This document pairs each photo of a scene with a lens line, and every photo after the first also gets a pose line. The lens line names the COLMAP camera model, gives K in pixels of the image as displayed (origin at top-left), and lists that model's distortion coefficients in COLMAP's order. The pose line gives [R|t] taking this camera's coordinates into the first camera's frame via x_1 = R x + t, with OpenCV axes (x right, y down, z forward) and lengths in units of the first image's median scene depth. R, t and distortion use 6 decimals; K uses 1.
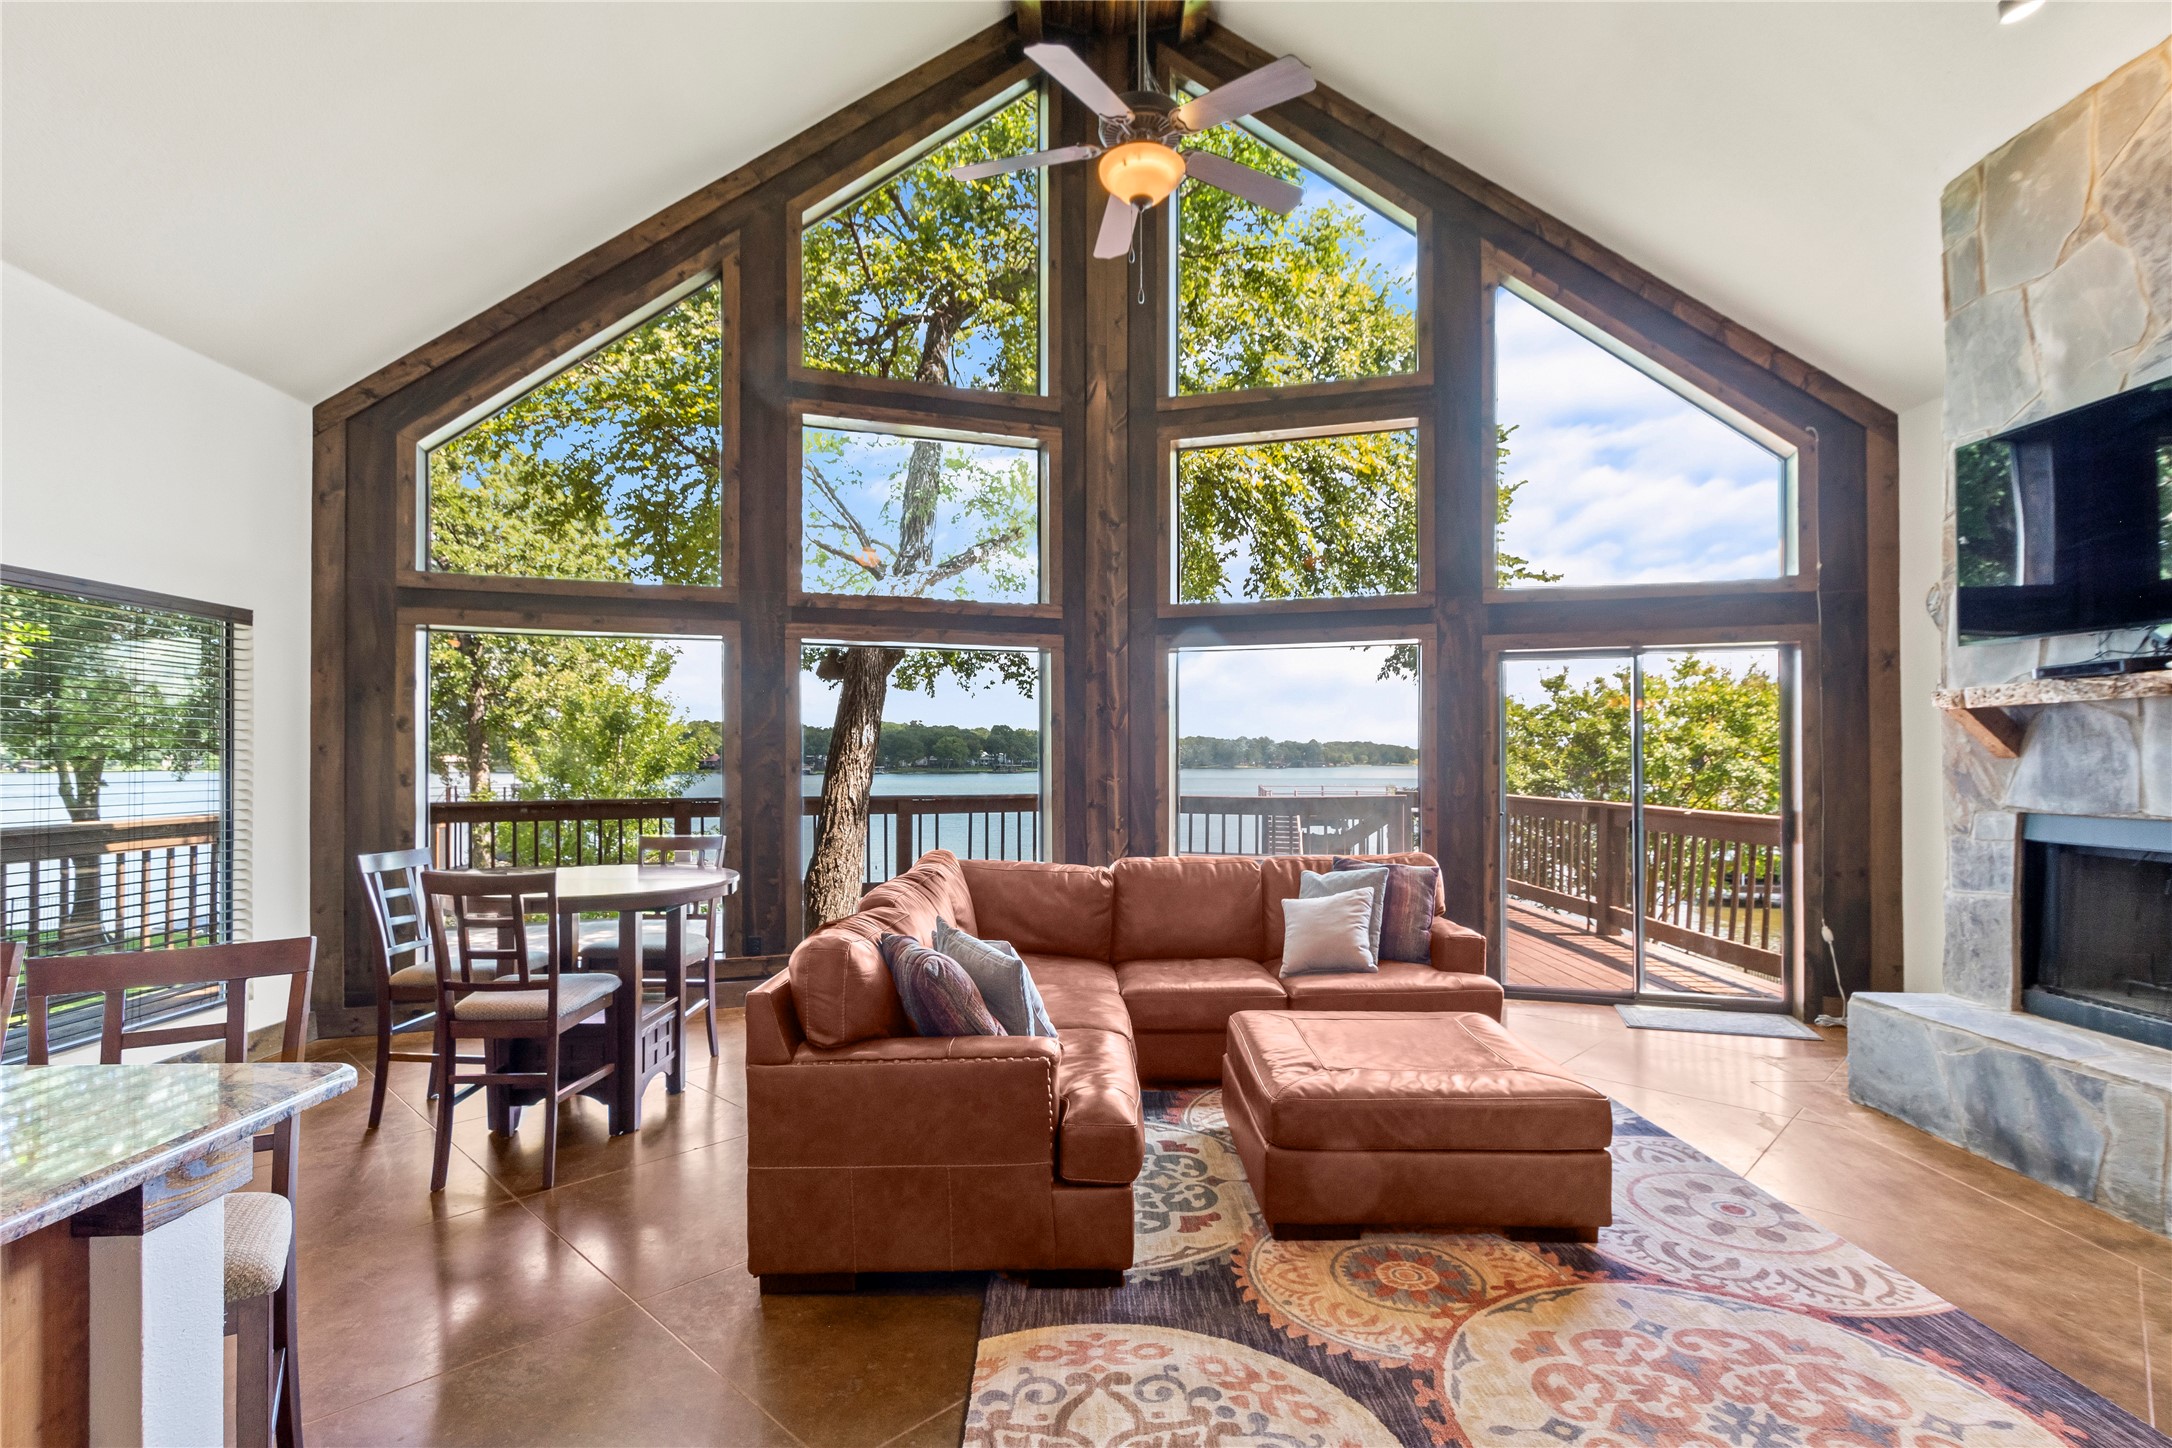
lens RADIAL K [[1055.7, 0, 1084.6], [0, 1055.7, 753.0], [0, 0, 1]] dist [0.004495, -0.002524]
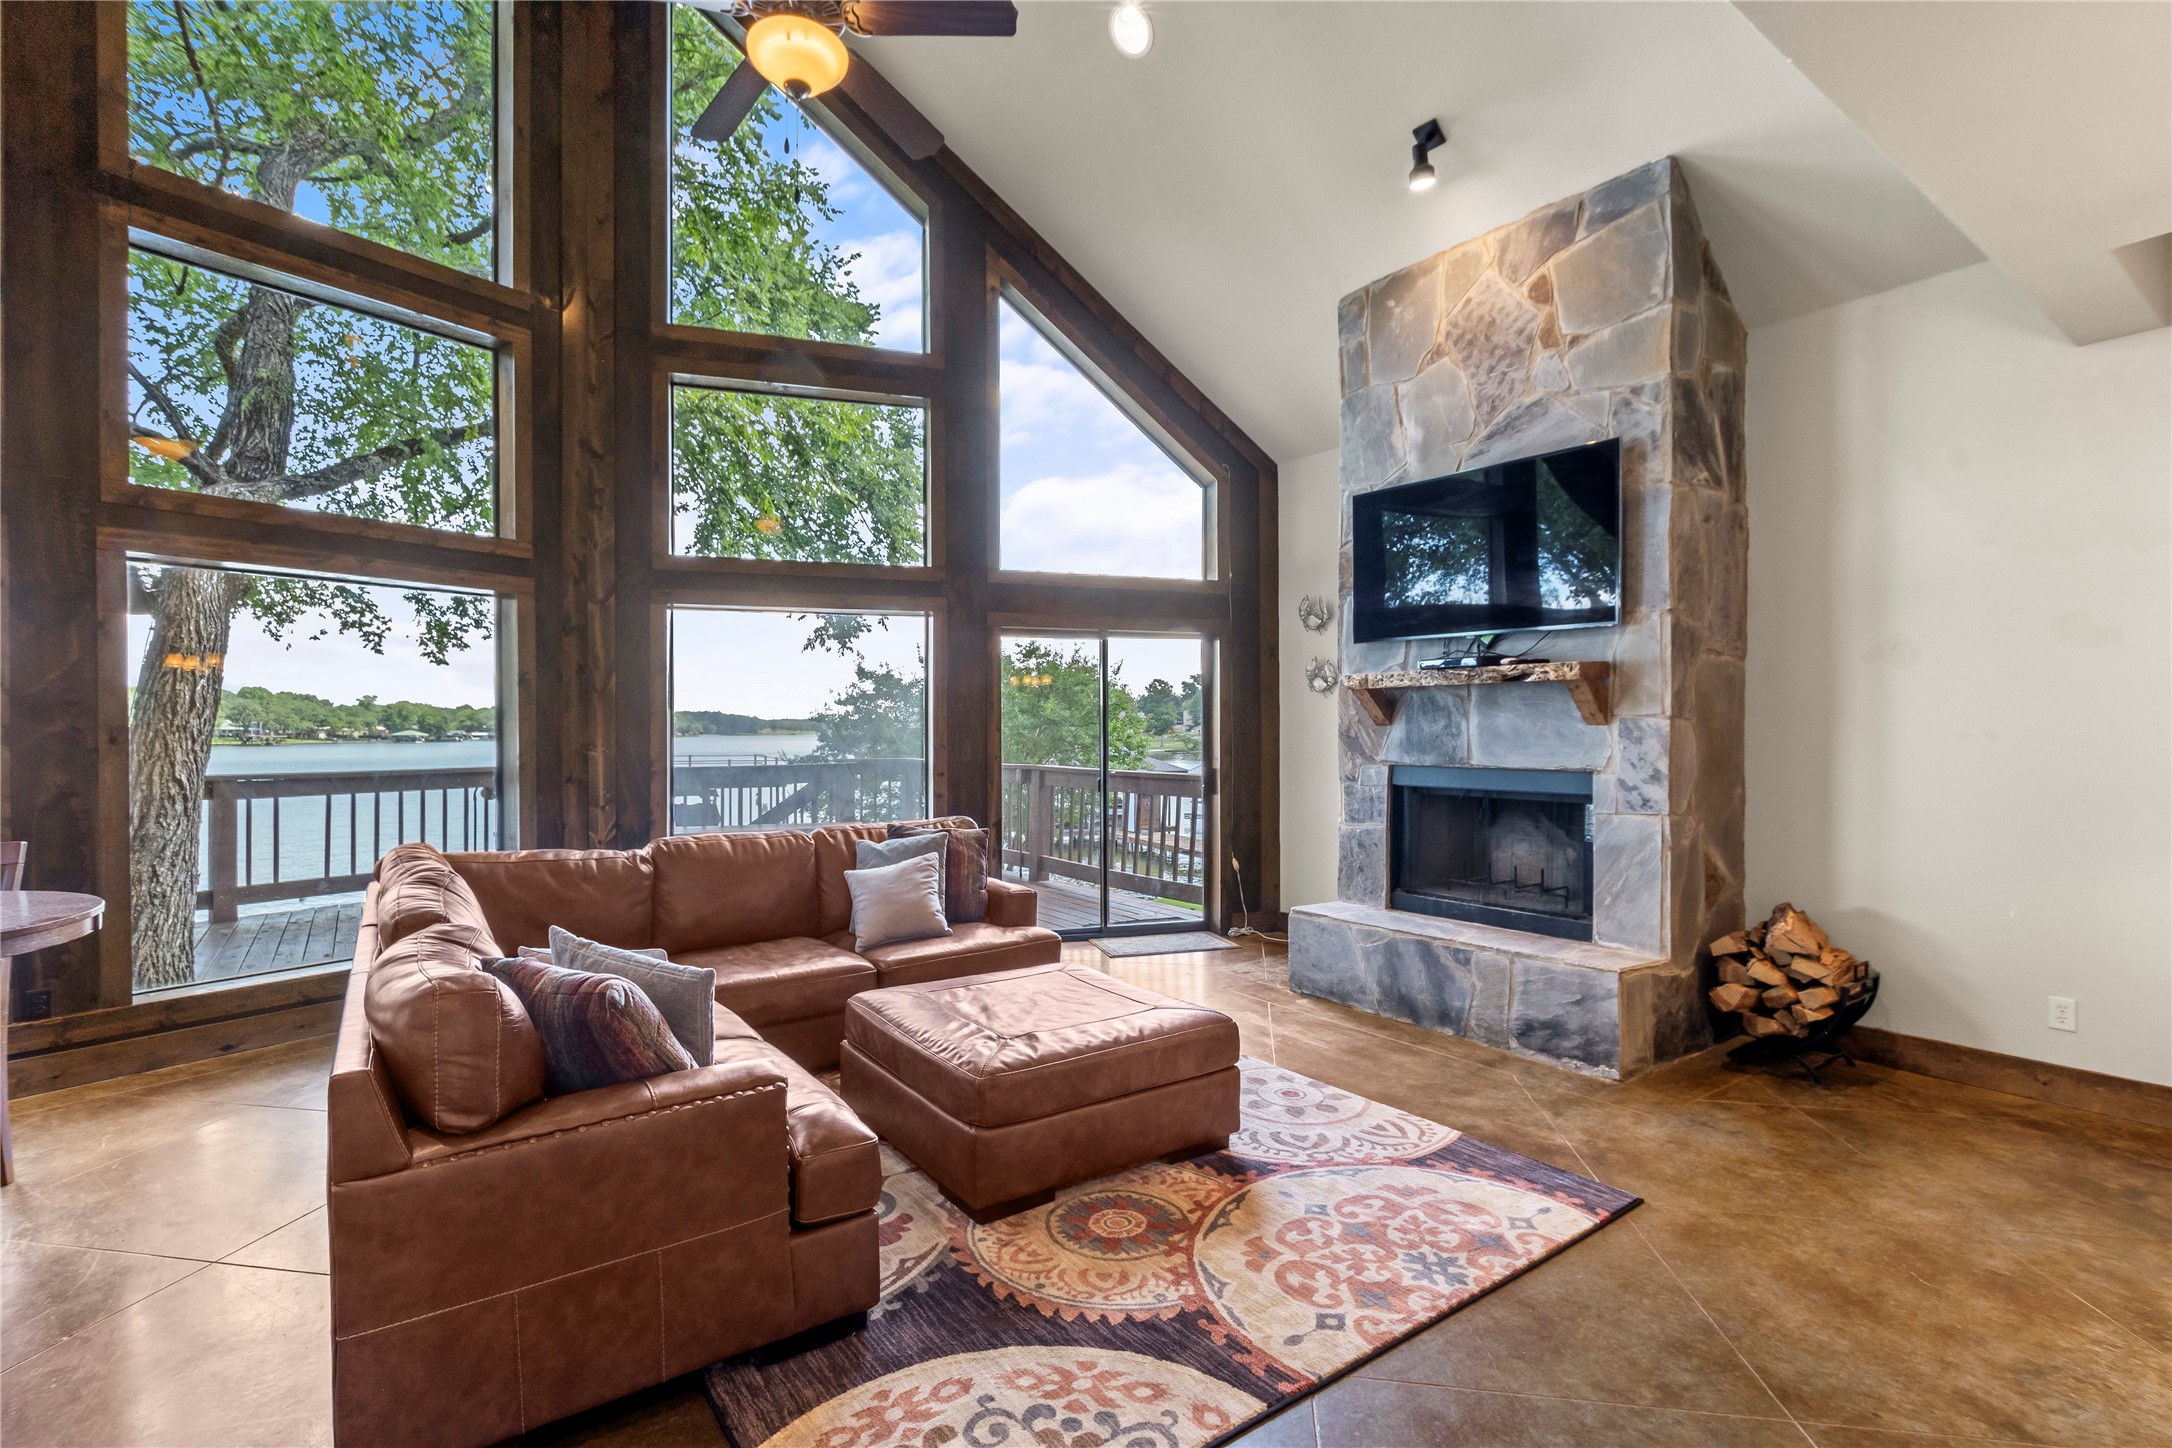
lens RADIAL K [[1008.2, 0, 1079.2], [0, 1008.2, 731.1], [0, 0, 1]] dist [0.000874, -0.000632]
pose [[0.819285, -0.000659, 0.573387, -0.166758], [-0.003885, 0.999970, 0.006701, 0.003676], [-0.573374, -0.007718, 0.819258, 0.124250]]
